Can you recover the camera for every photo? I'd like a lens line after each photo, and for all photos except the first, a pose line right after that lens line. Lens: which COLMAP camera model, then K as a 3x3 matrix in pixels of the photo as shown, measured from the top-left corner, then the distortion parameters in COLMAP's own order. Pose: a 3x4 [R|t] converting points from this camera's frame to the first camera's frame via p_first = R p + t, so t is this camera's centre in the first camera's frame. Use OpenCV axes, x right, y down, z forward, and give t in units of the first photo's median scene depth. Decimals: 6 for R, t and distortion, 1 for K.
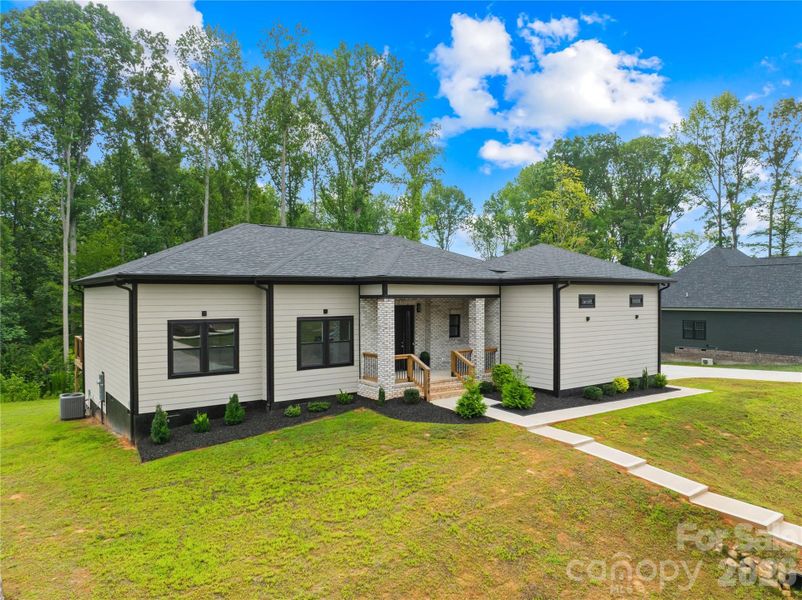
lens RADIAL K [[576.4, 0, 401.0], [0, 576.4, 300.0], [0, 0, 1]] dist [-0.044768, -0.000470]
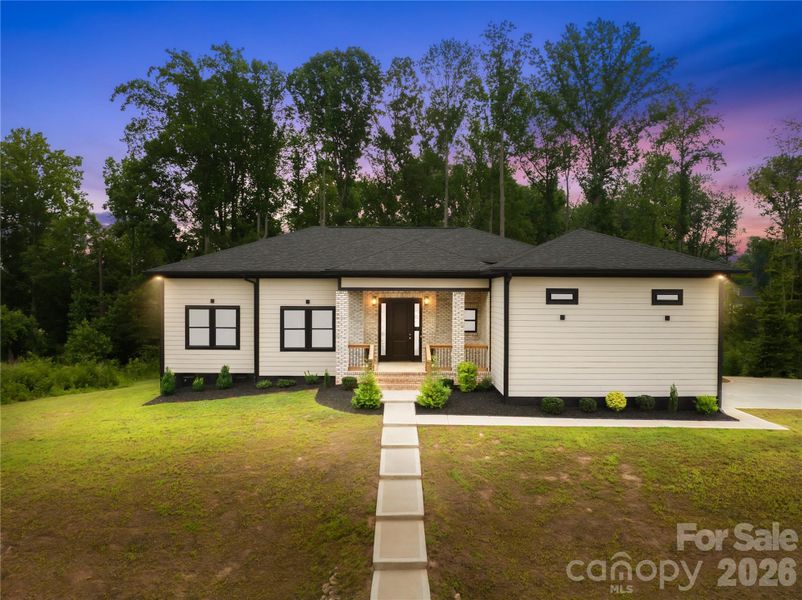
lens RADIAL K [[576.4, 0, 401.0], [0, 576.4, 300.0], [0, 0, 1]] dist [-0.044768, -0.000470]
pose [[0.801333, 0.017734, -0.597956, 0.706853], [-0.011905, 0.999835, 0.013698, -0.001398], [0.598101, -0.003858, 0.801412, 0.205567]]
